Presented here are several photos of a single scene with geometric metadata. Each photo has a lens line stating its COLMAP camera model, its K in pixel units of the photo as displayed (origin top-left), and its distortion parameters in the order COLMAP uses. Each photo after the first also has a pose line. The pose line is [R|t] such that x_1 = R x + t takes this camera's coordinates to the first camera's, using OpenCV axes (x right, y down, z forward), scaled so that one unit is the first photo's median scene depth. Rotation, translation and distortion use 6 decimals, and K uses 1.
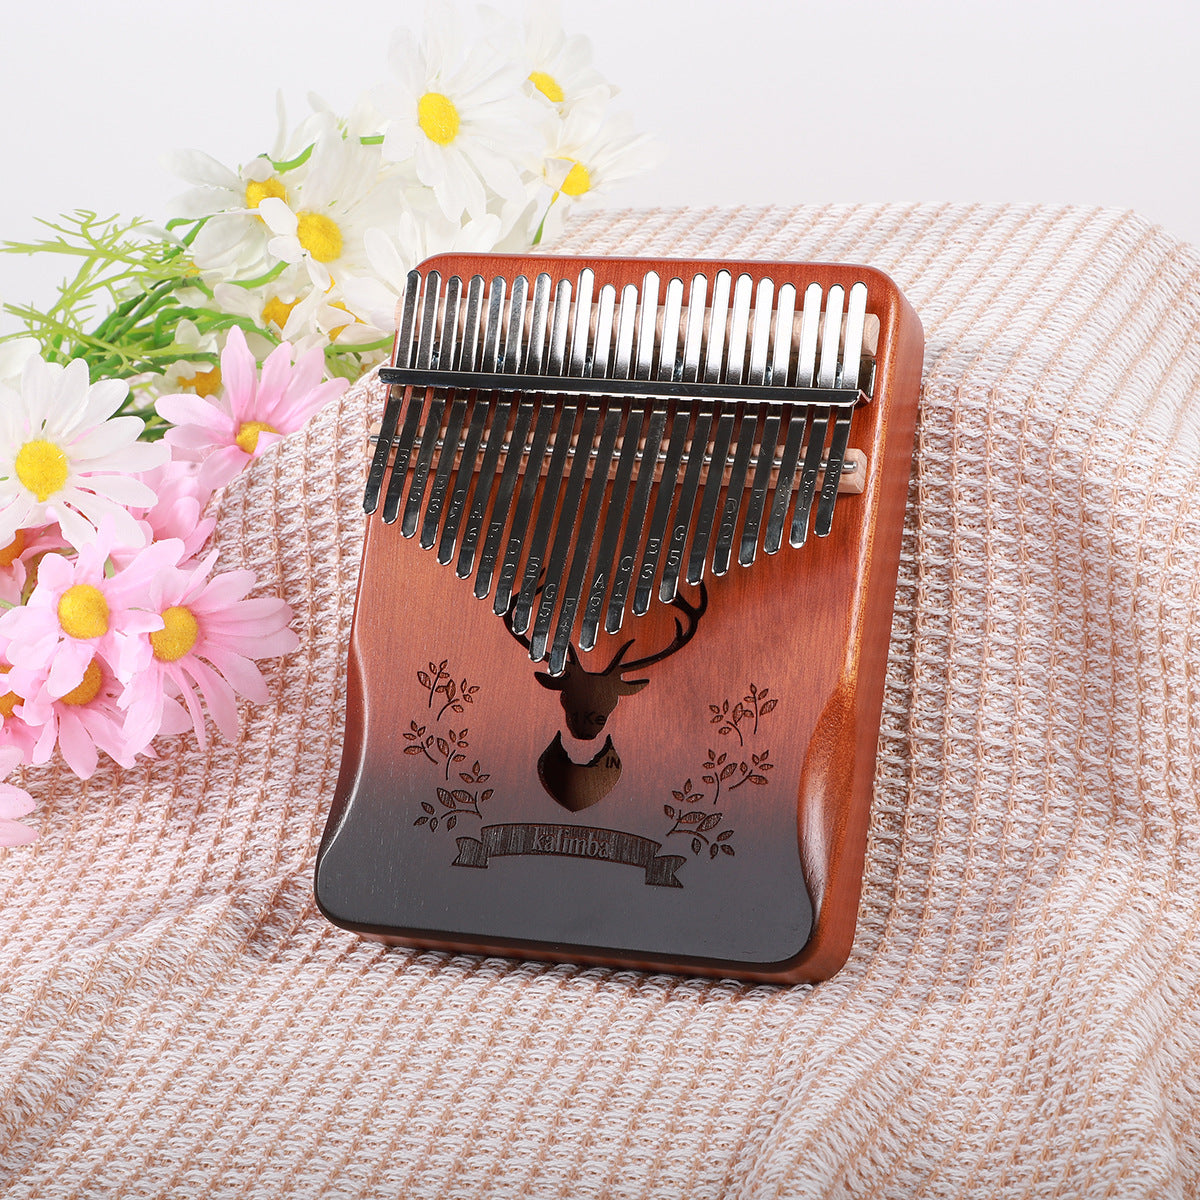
lens RADIAL K [[3715.6, 0, 599.7], [0, 3715.6, 565.2], [0, 0, 1]] dist [0.012988, 8.051685]
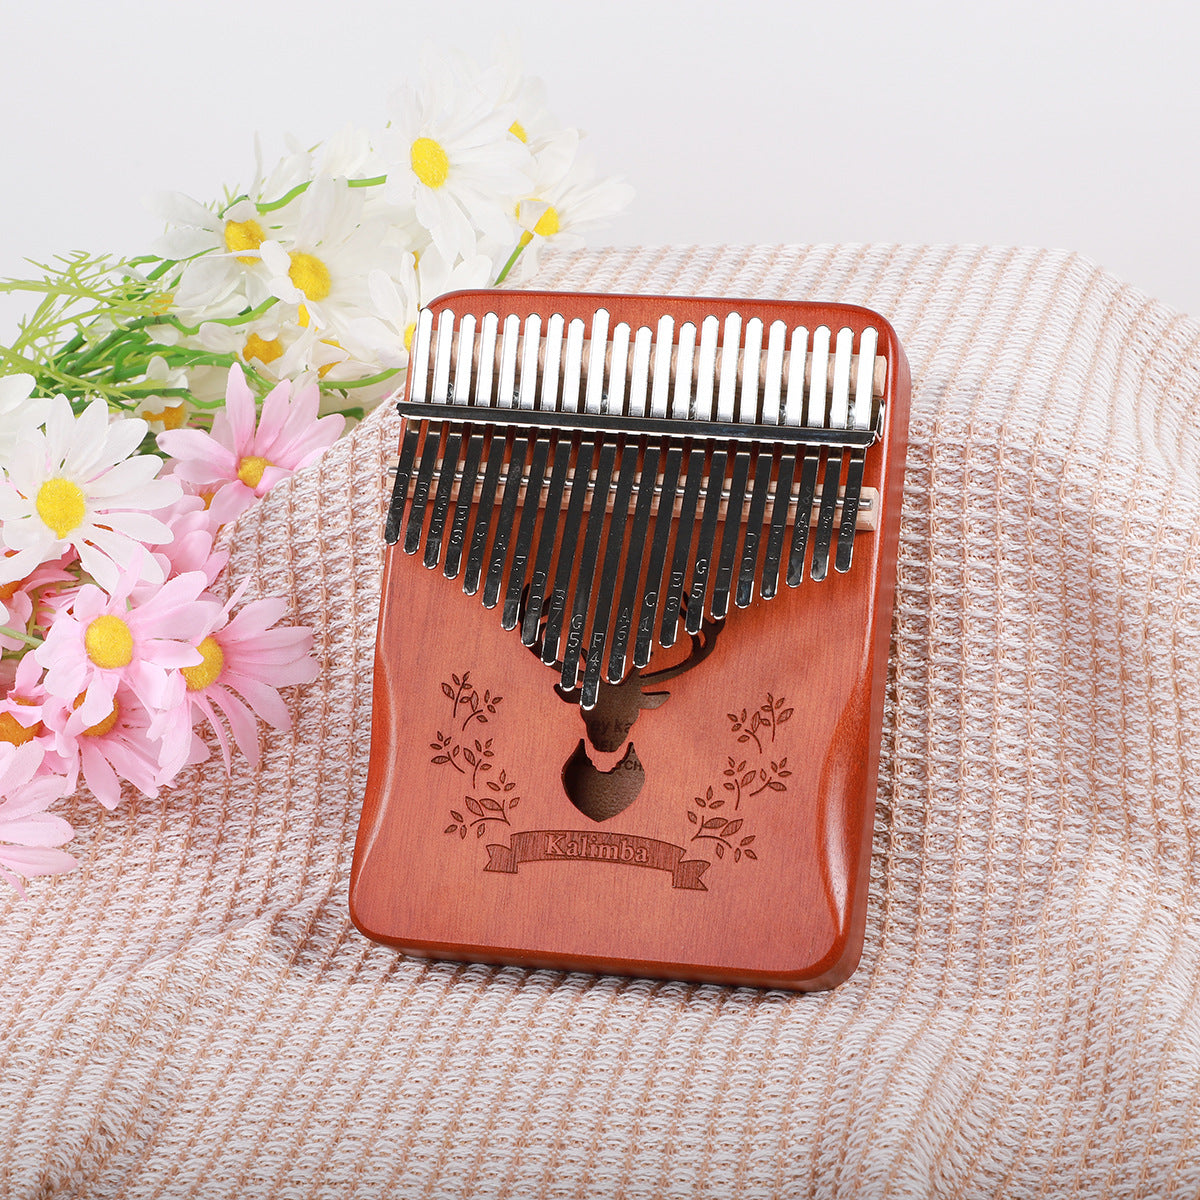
lens RADIAL K [[3715.6, 0, 599.7], [0, 3715.6, 565.2], [0, 0, 1]] dist [0.012988, 8.051685]
pose [[0.994897, -0.006226, 0.100705, -0.112160], [0.006585, 0.999973, -0.003240, -0.005591], [-0.100682, 0.003886, 0.994911, -0.028946]]
